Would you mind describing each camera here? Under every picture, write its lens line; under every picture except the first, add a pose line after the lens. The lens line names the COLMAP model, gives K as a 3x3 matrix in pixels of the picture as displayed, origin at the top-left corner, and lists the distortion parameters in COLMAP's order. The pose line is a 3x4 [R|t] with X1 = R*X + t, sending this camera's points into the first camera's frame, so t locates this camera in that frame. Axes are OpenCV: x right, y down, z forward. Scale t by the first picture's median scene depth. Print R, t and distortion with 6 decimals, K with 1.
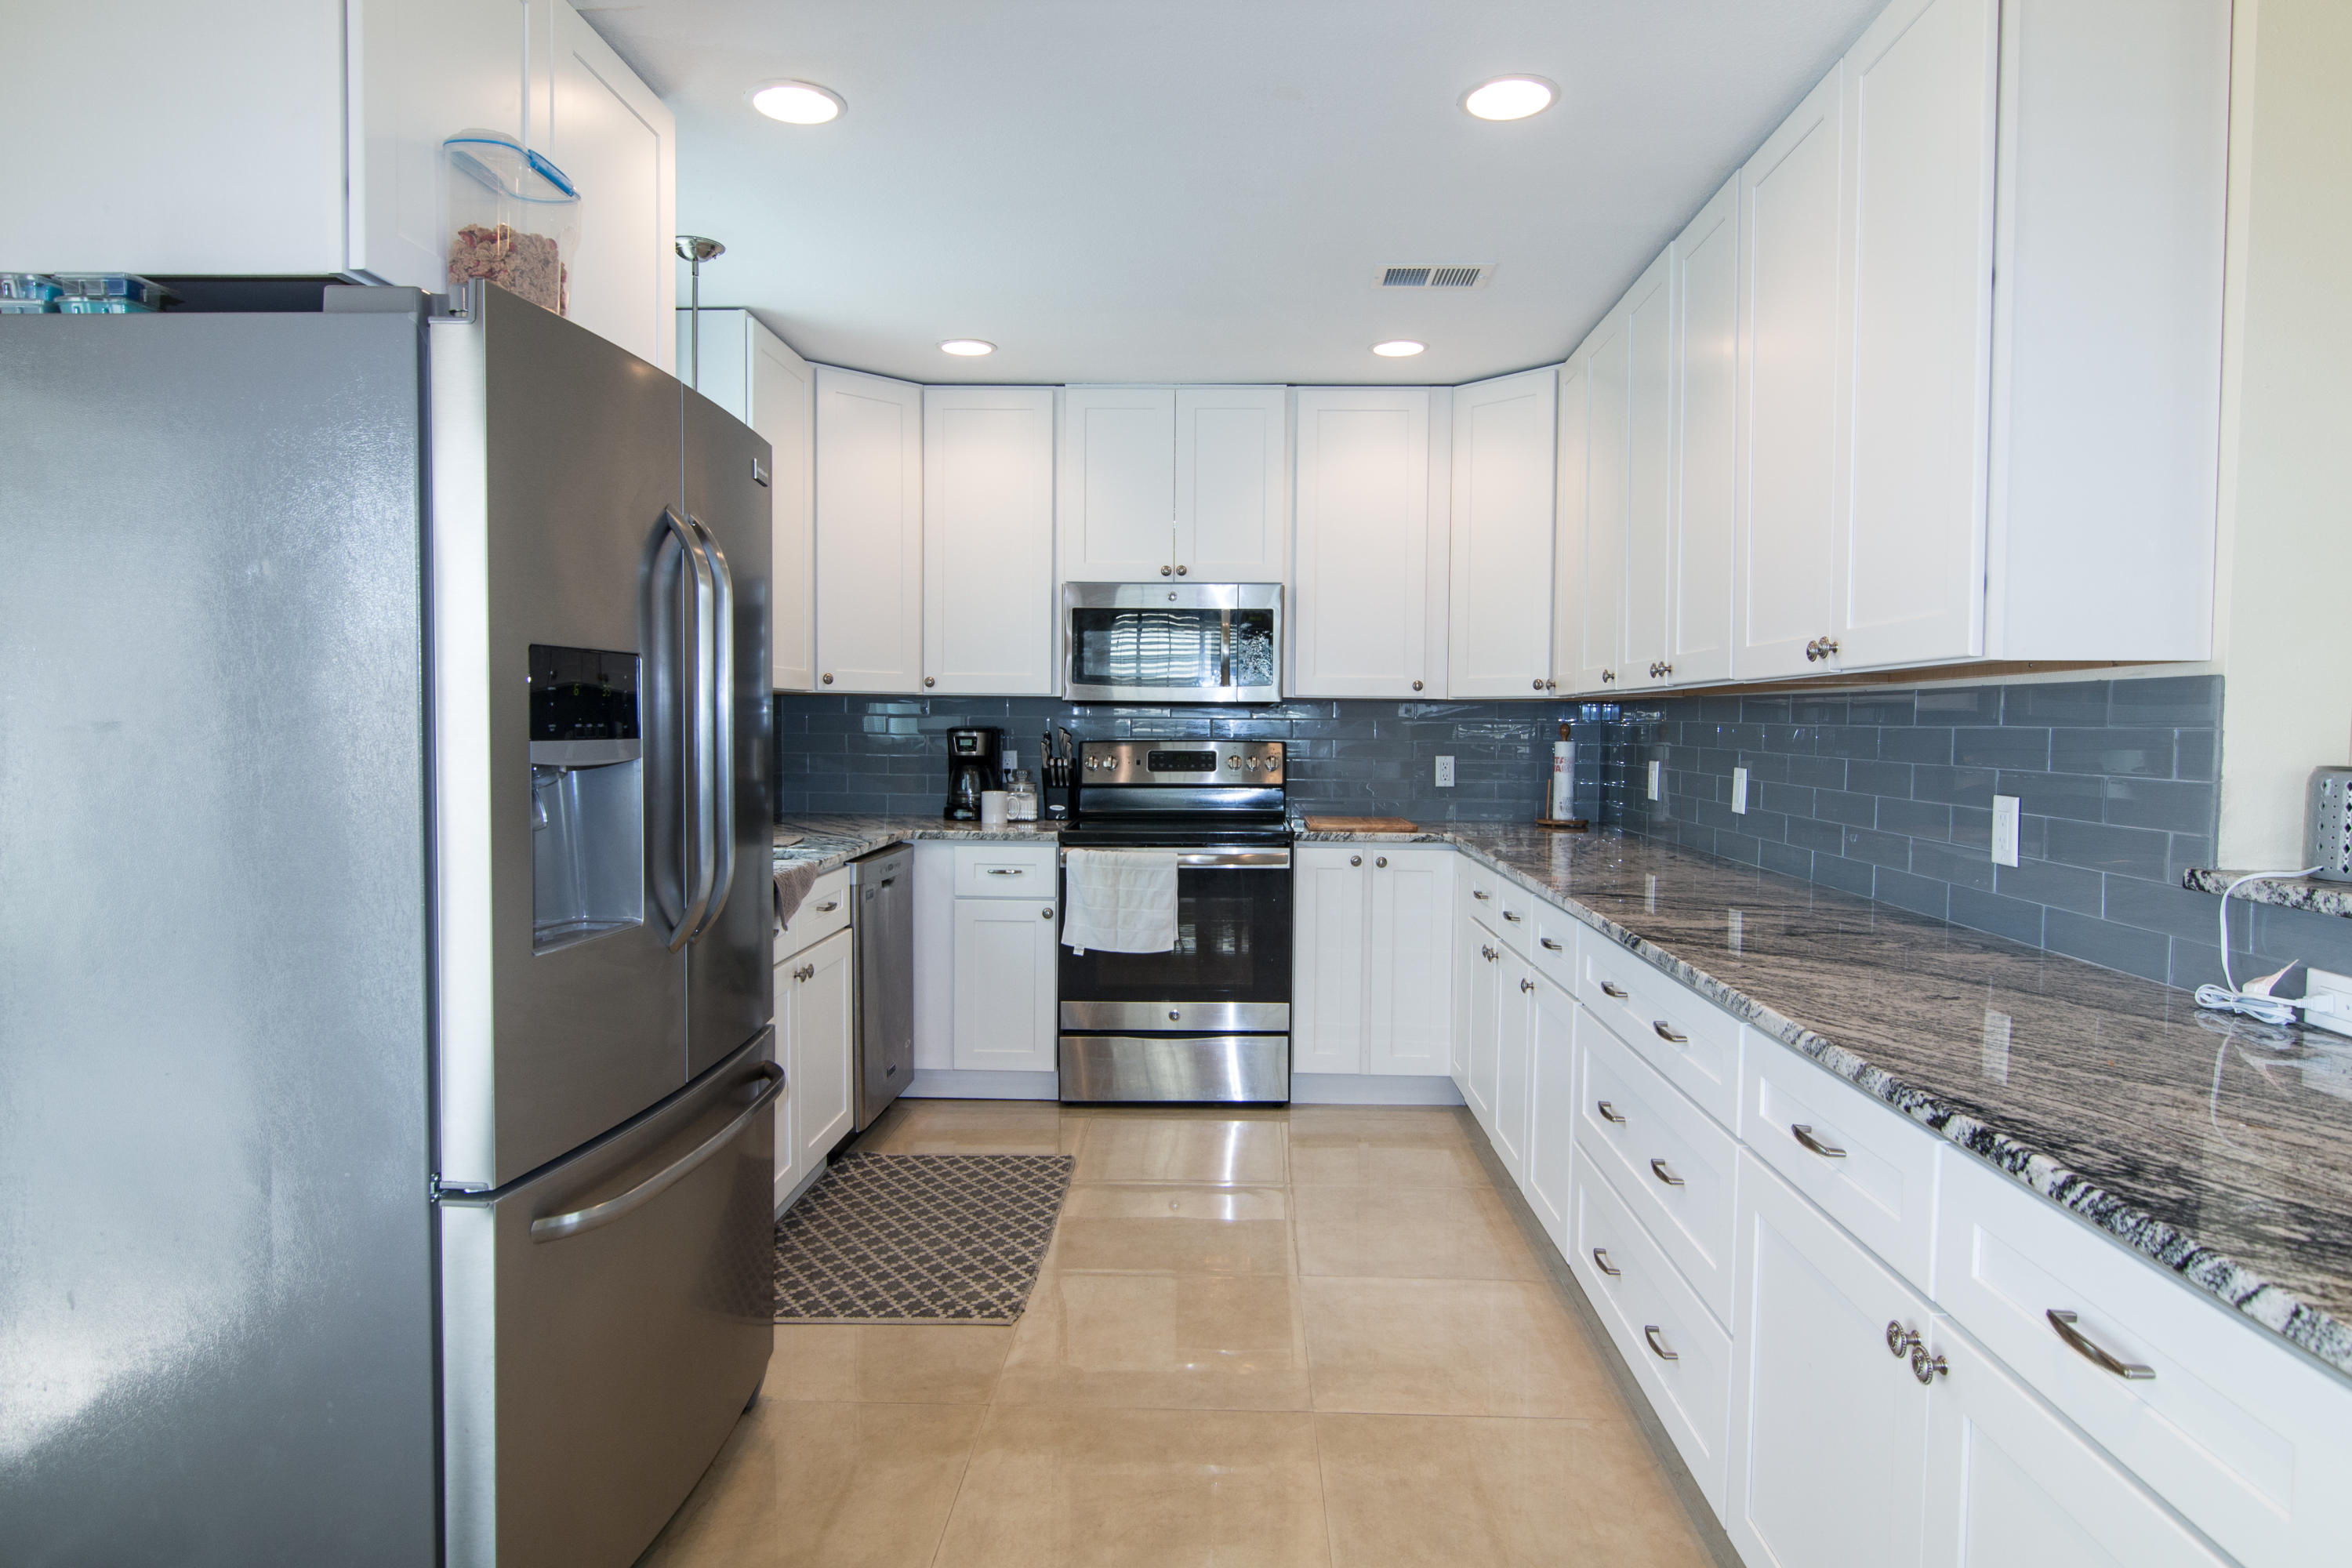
lens RADIAL K [[1096.7, 0, 1241.3], [0, 1096.7, 785.0], [0, 0, 1]] dist [0.000800, -0.000333]
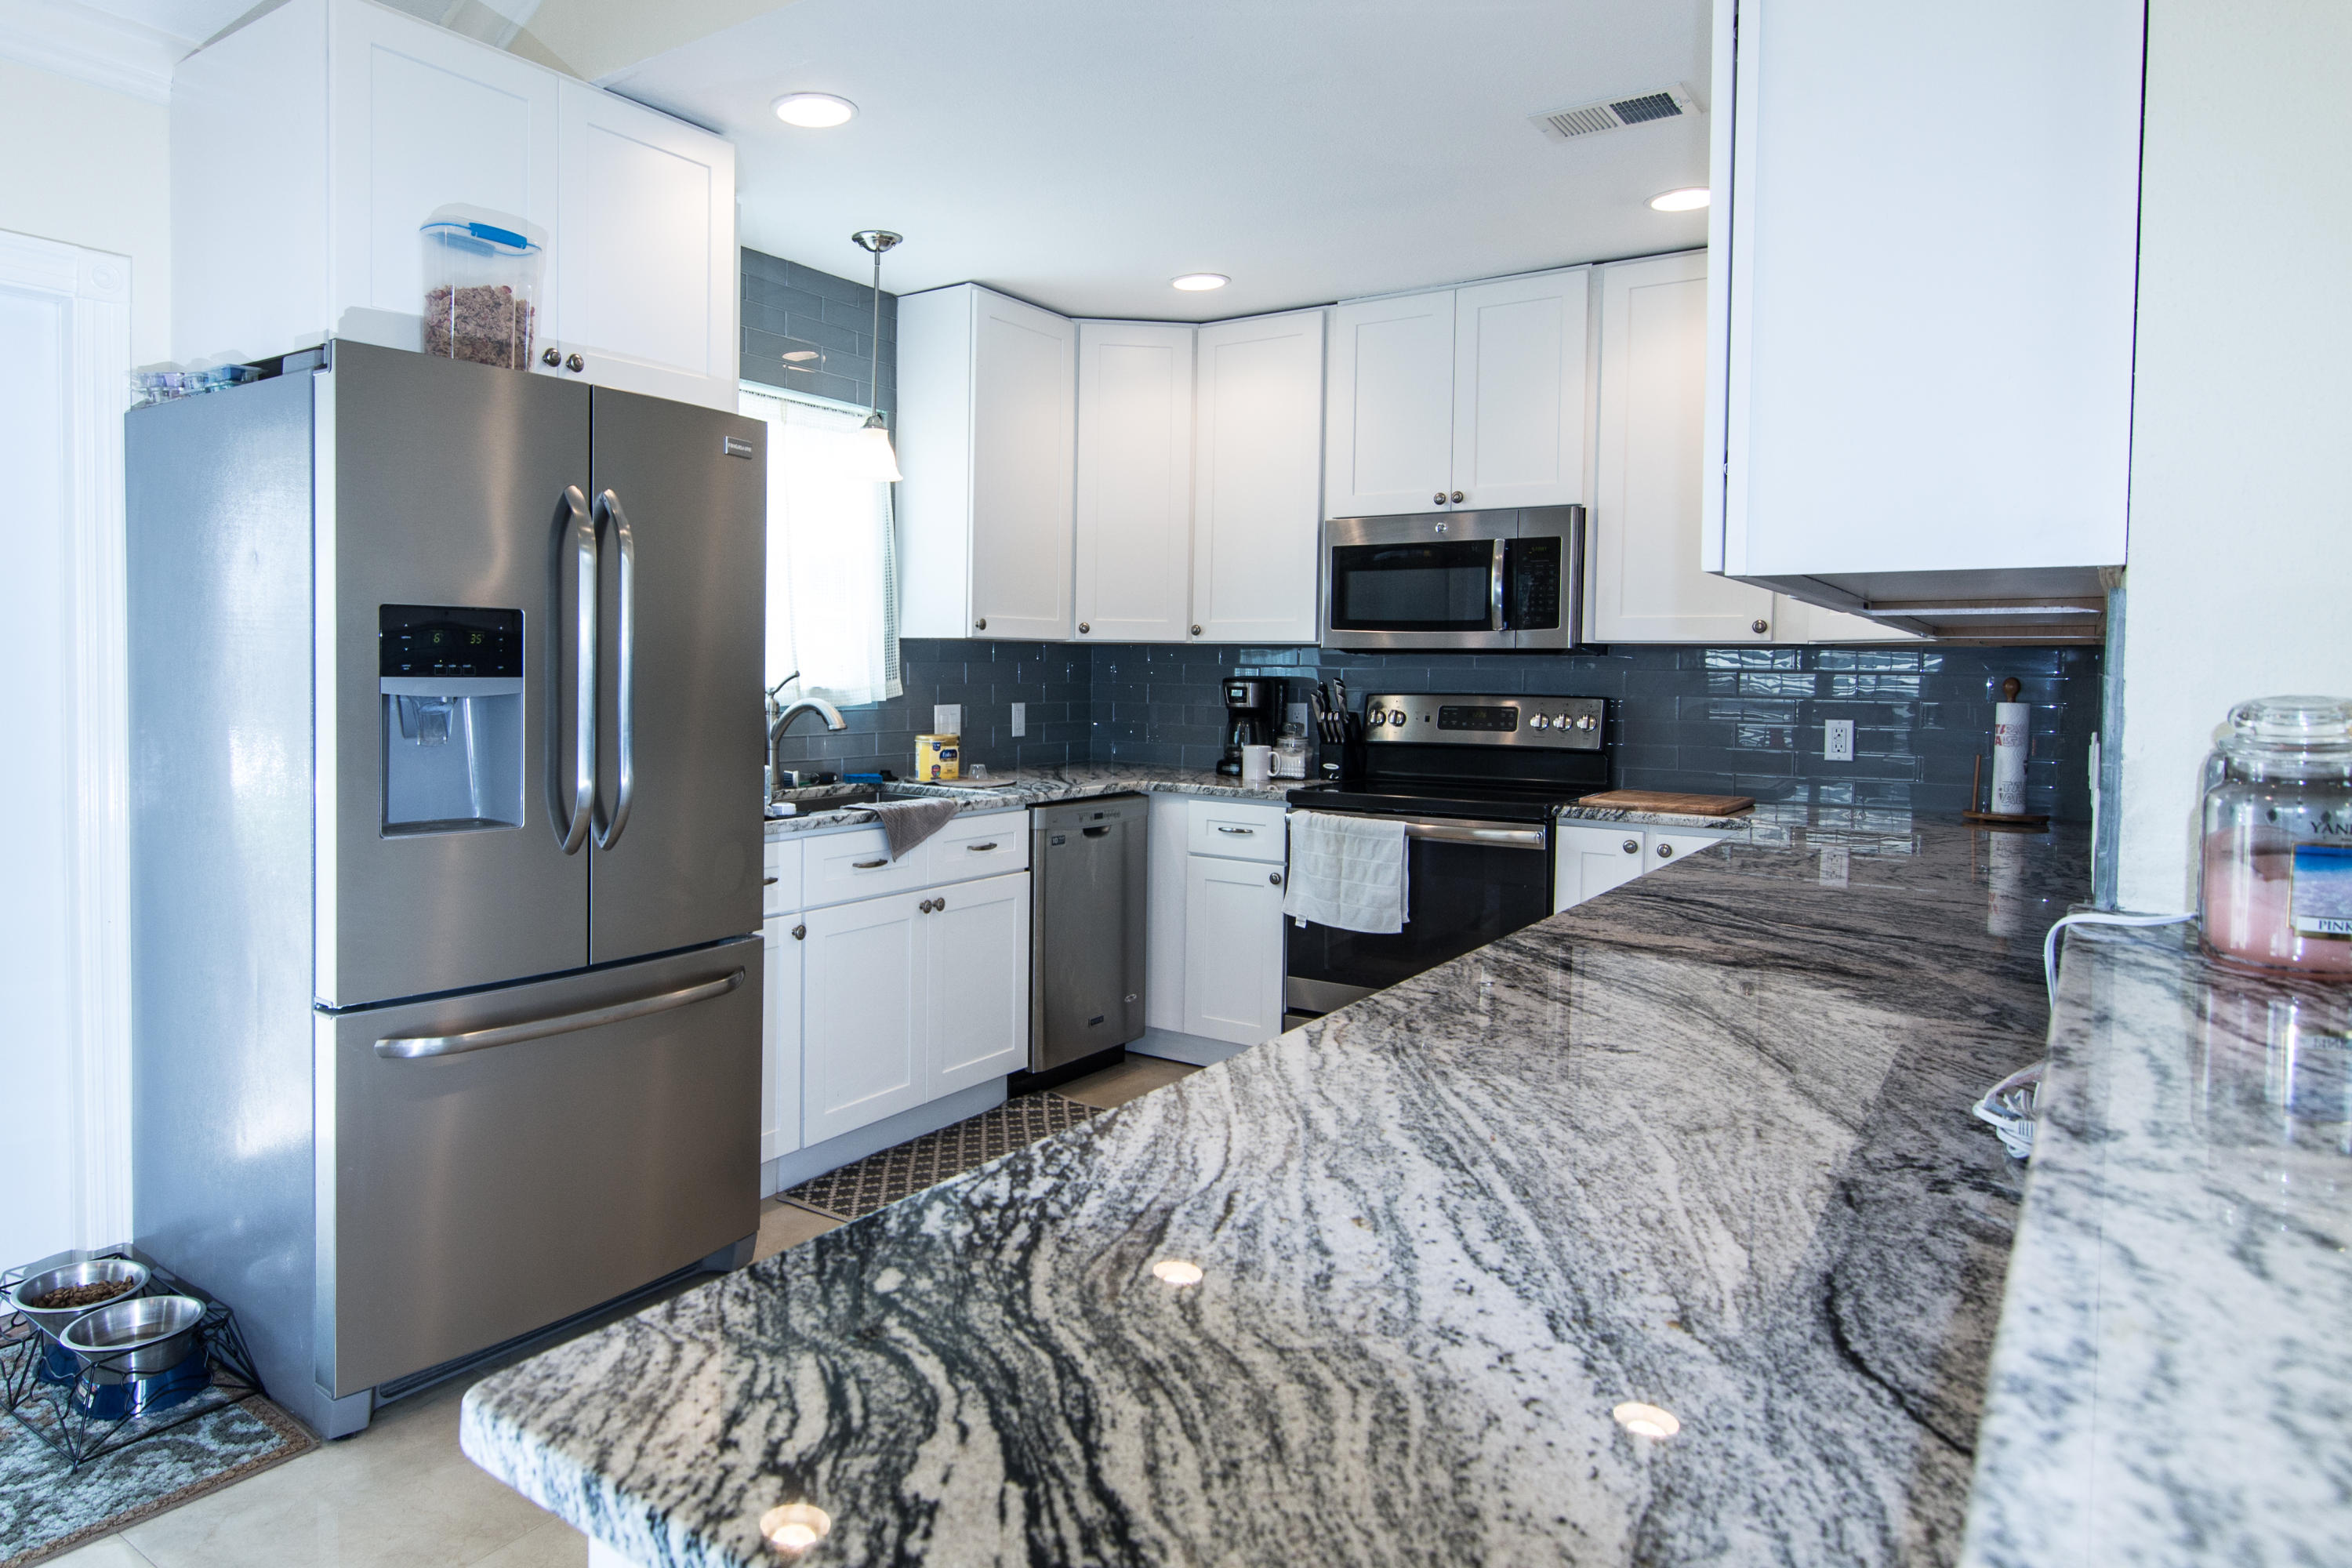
lens RADIAL K [[1234.3, 0, 1168.2], [0, 1234.3, 730.3], [0, 0, 1]] dist [0.000254, -0.000048]
pose [[0.867486, 0.027456, -0.496704, 0.266269], [-0.033923, 0.999416, -0.004002, -0.000549], [0.496304, 0.020321, 0.867911, 0.050695]]
